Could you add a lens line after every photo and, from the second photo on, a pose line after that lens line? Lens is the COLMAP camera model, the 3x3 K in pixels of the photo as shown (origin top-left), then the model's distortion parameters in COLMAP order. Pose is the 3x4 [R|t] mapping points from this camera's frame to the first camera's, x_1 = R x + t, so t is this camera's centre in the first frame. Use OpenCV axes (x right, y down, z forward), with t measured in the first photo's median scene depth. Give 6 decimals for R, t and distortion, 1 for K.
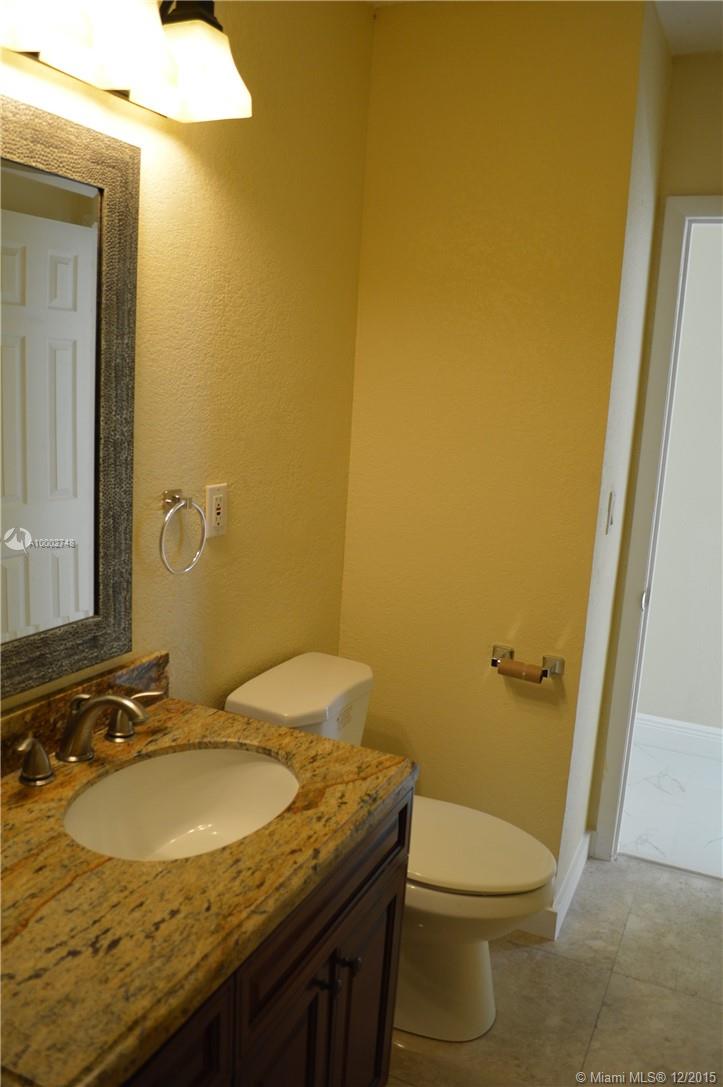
lens RADIAL K [[870.0, 0, 360.8], [0, 870.0, 543.2], [0, 0, 1]] dist [-0.082835, 0.012077]
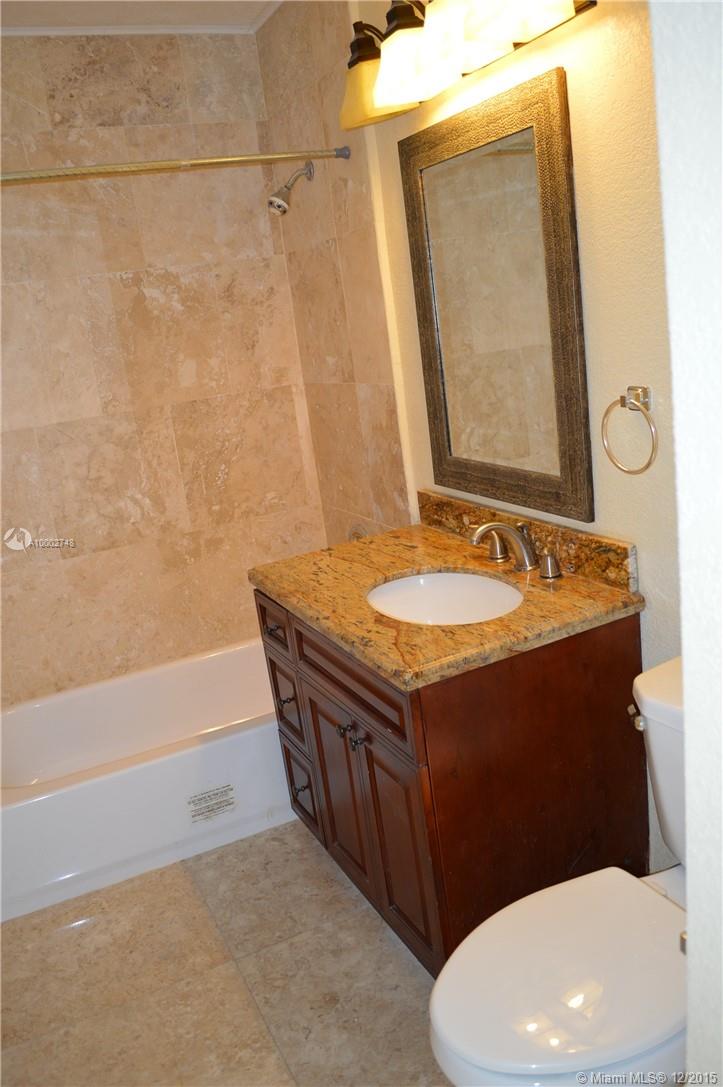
lens RADIAL K [[870.0, 0, 360.9], [0, 870.0, 545.0], [0, 0, 1]] dist [-0.082835, 0.012077]
pose [[-0.637718, 0.222434, -0.737455, 0.905044], [-0.051341, 0.942994, 0.328827, -0.241832], [0.768557, 0.247560, -0.589944, 1.711586]]
